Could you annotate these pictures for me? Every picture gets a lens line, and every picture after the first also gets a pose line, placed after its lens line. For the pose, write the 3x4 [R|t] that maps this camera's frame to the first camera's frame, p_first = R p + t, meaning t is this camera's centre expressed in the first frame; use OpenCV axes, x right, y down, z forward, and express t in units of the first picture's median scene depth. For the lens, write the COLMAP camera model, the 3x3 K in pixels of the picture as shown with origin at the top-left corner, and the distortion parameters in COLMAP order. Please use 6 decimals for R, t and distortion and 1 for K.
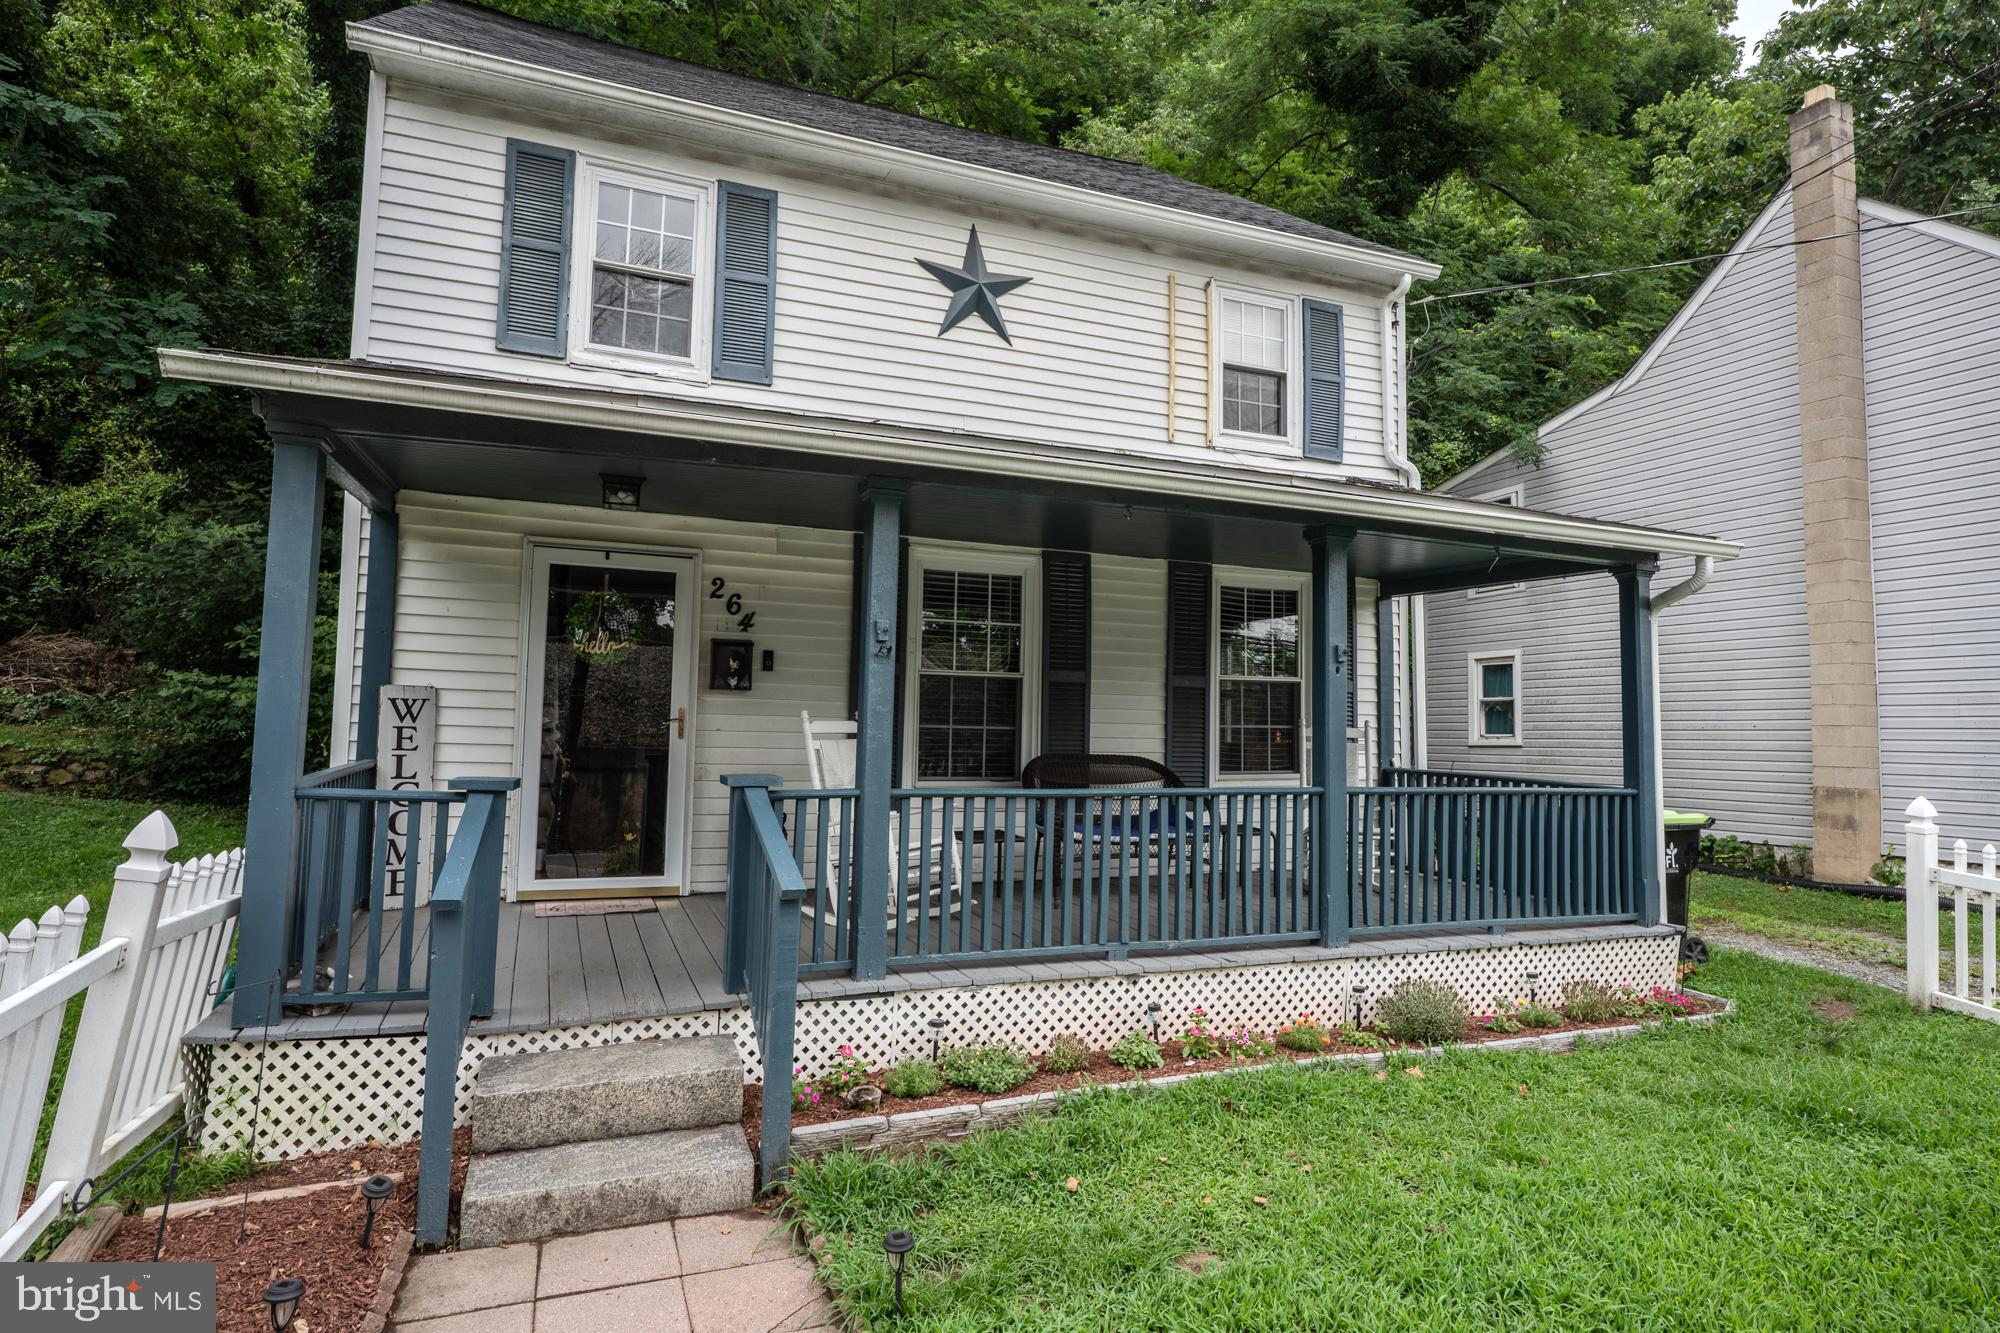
lens RADIAL K [[1114.2, 0, 1002.2], [0, 1114.2, 641.0], [0, 0, 1]] dist [-0.002444, 0.000175]
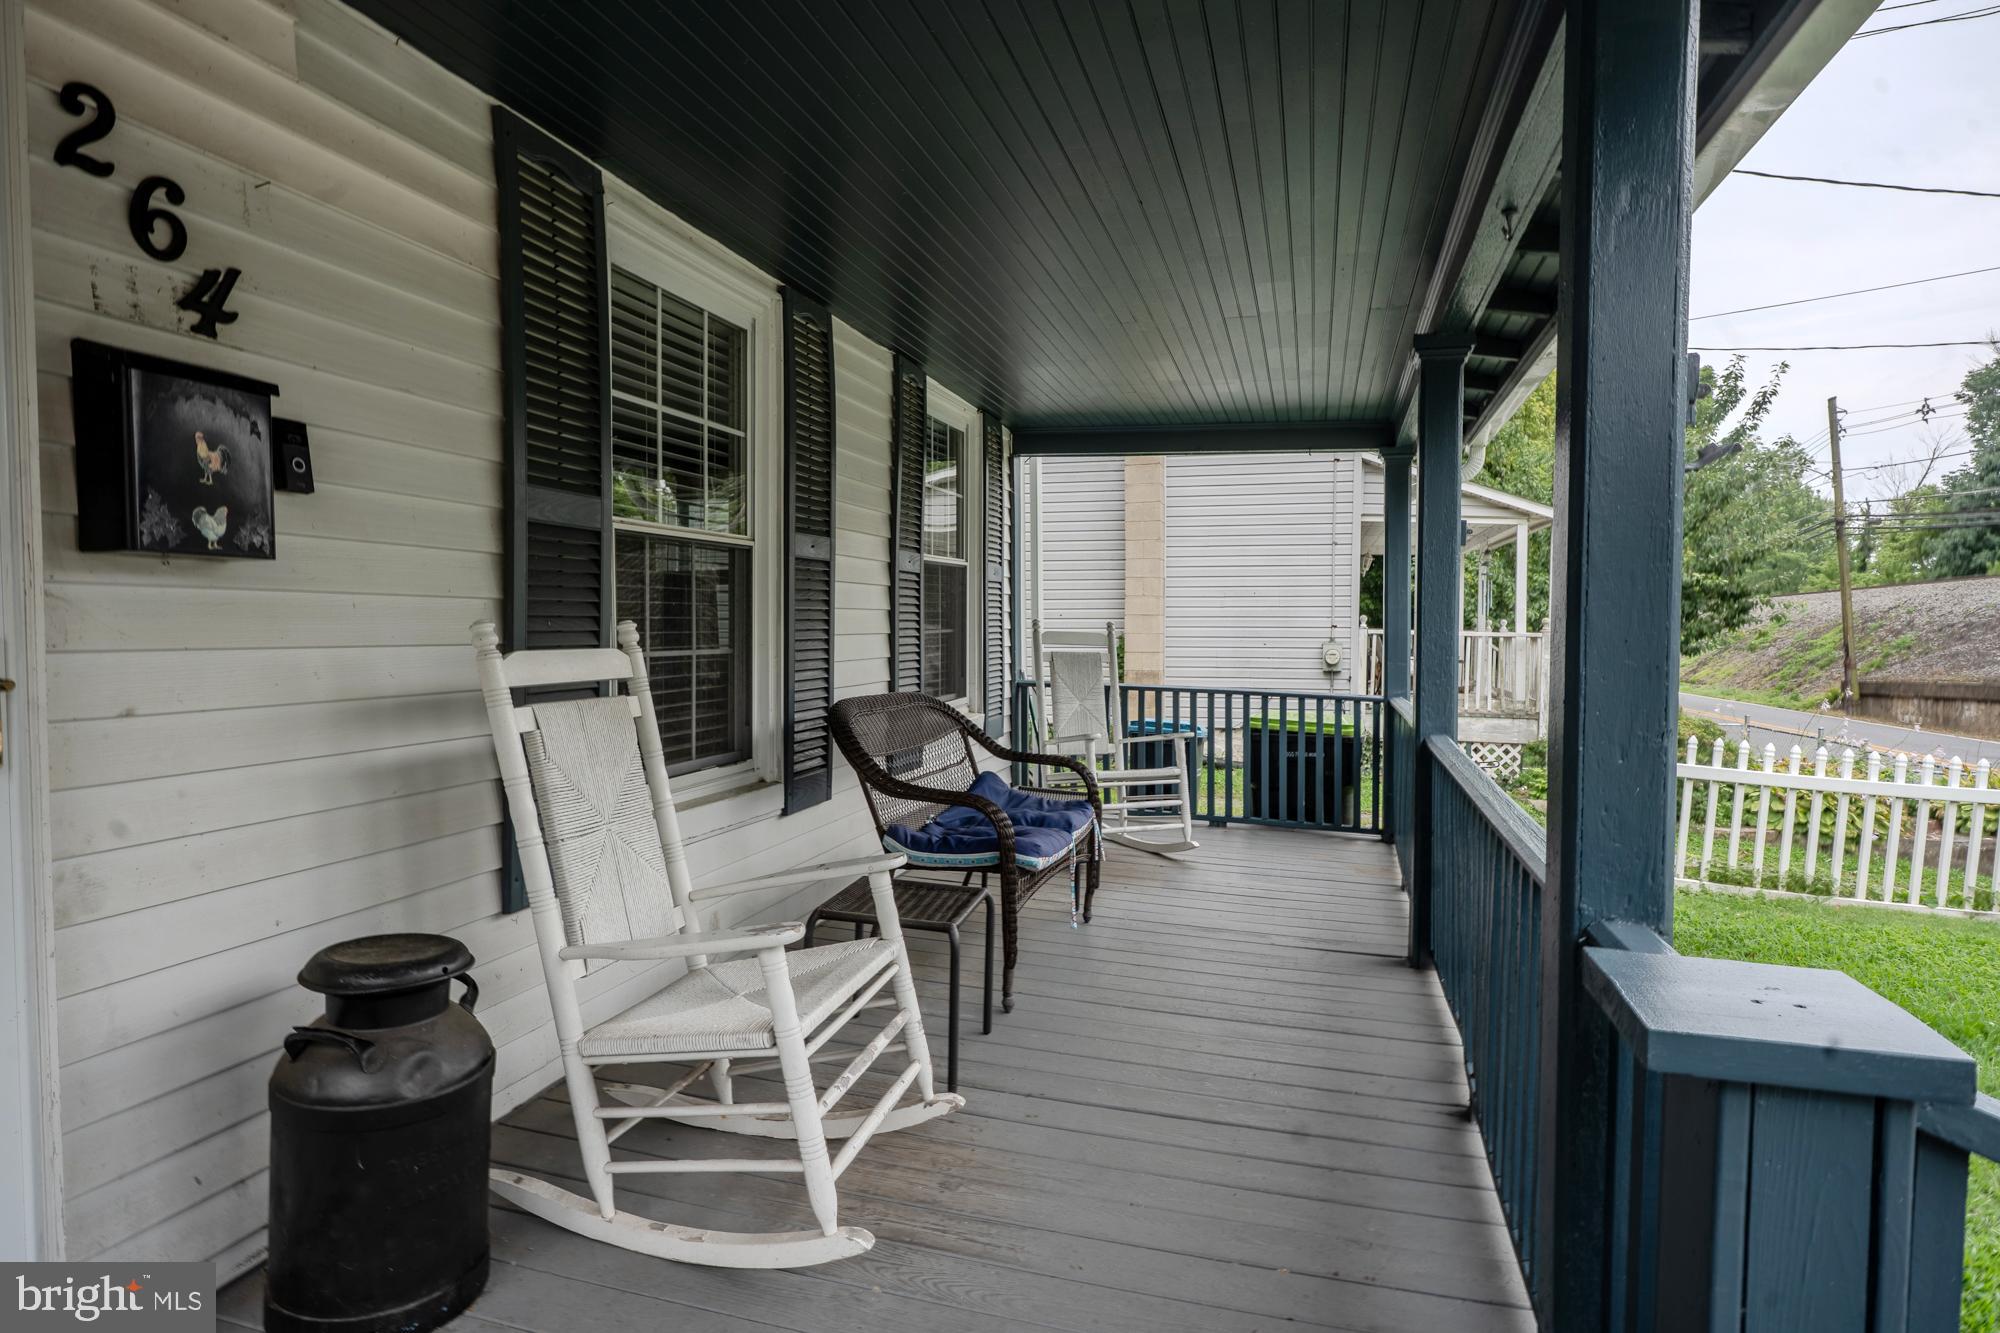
lens RADIAL K [[1099.1, 0, 990.2], [0, 1099.1, 664.2], [0, 0, 1]] dist [-0.004293, 0.001297]
pose [[0.631639, -0.045342, 0.773935, -0.309940], [-0.055029, 0.993148, 0.103096, 0.031125], [-0.773307, -0.107709, 0.624816, 0.666008]]
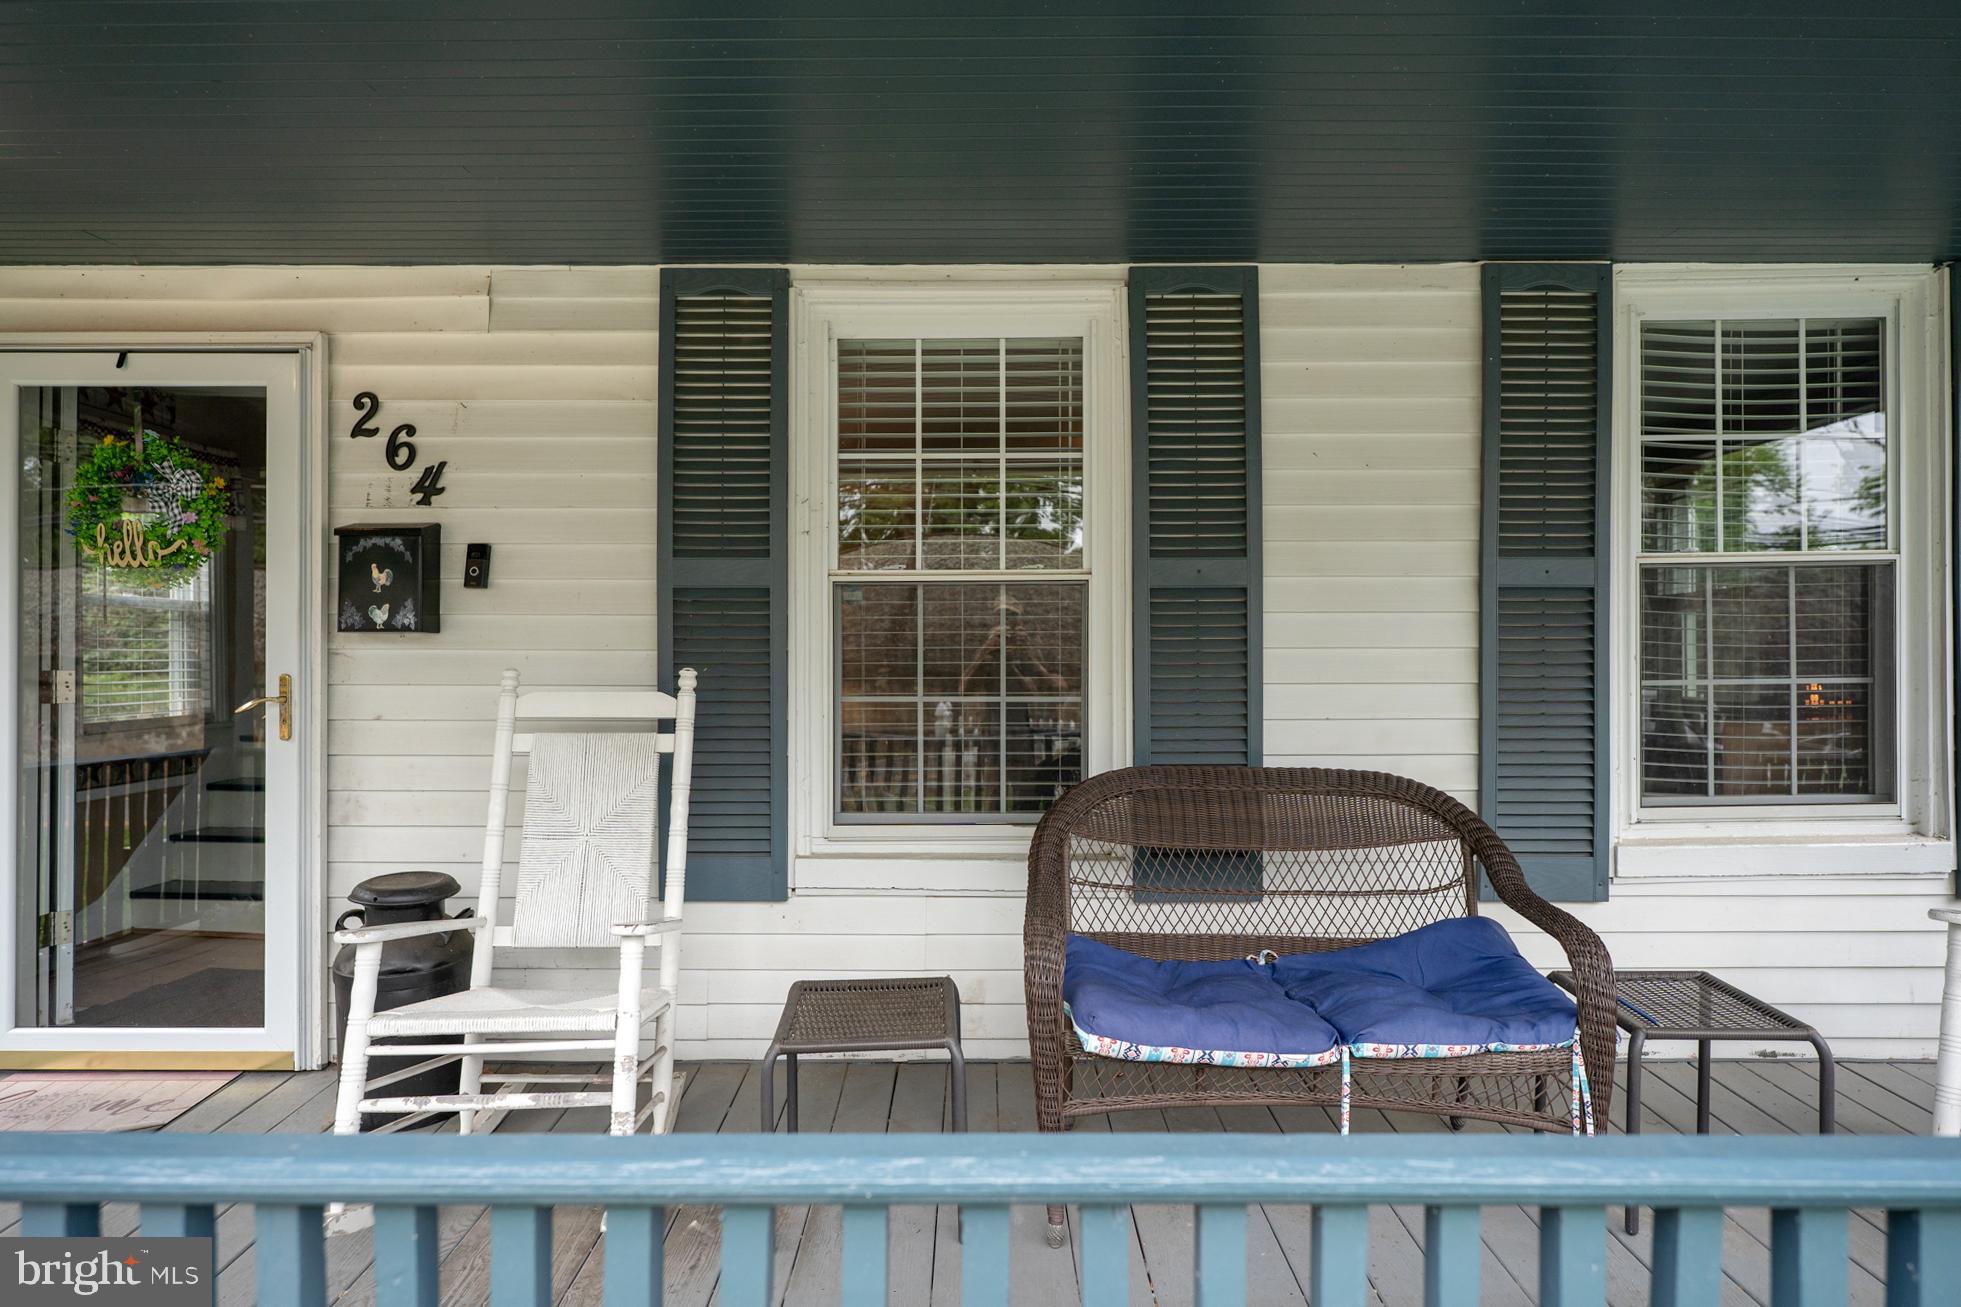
lens RADIAL K [[1099.2, 0, 995.4], [0, 1099.2, 655.0], [0, 0, 1]] dist [-0.000437, -0.000476]
pose [[0.921476, -0.019982, -0.387921, 0.158196], [0.049769, 0.996518, 0.066892, 0.033880], [0.385234, -0.080945, 0.919262, 0.648676]]
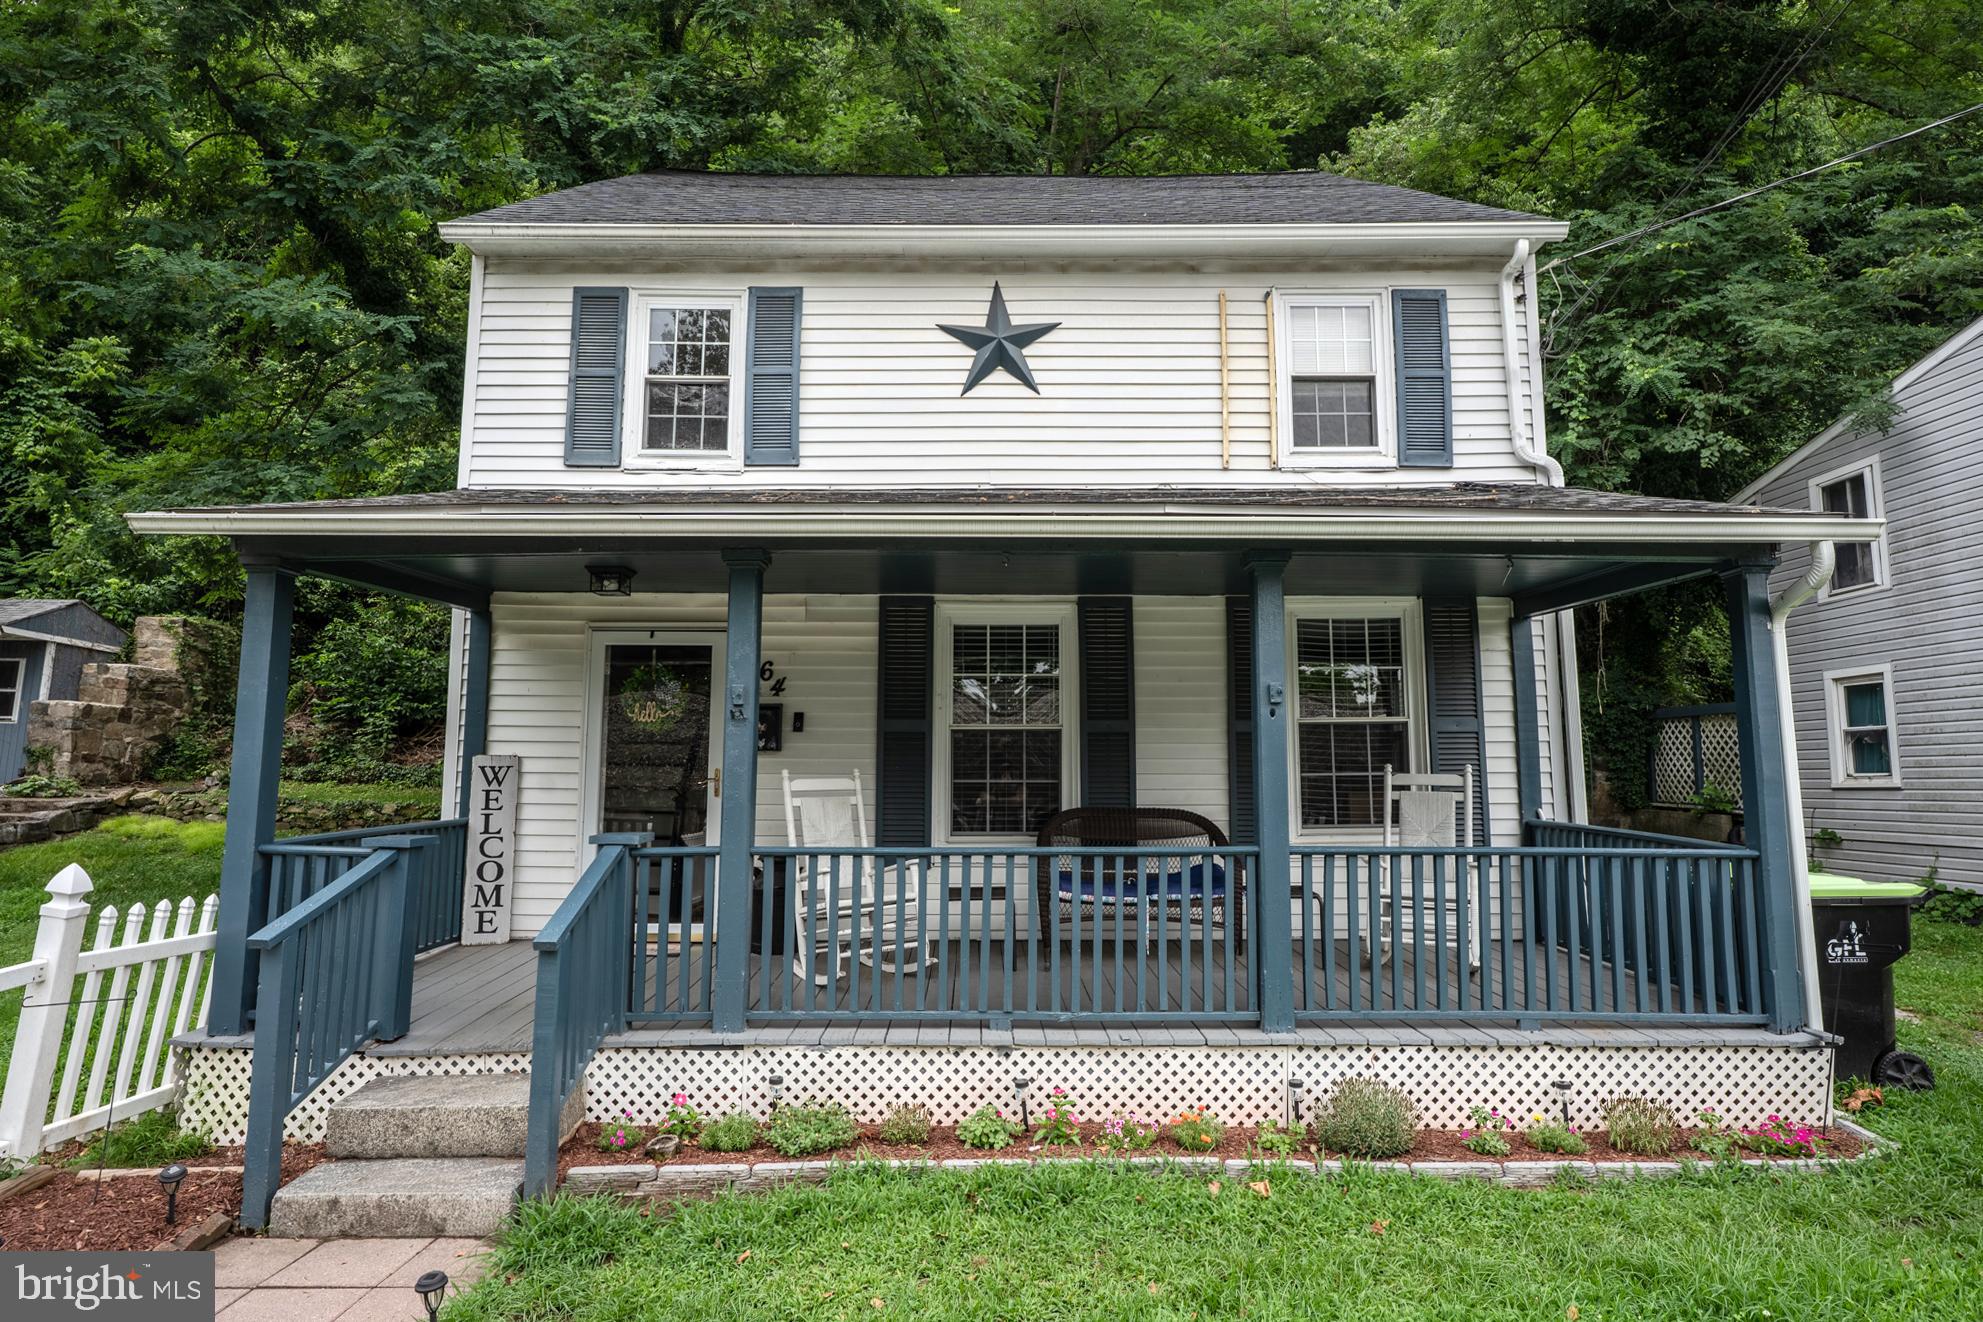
lens RADIAL K [[1100.6, 0, 984.3], [0, 1100.6, 642.7], [0, 0, 1]] dist [-0.002402, 0.000587]
pose [[0.925047, -0.062762, -0.374631, 0.345832], [0.047230, 0.997606, -0.050509, 0.003488], [0.376904, 0.029029, 0.925797, 0.088334]]
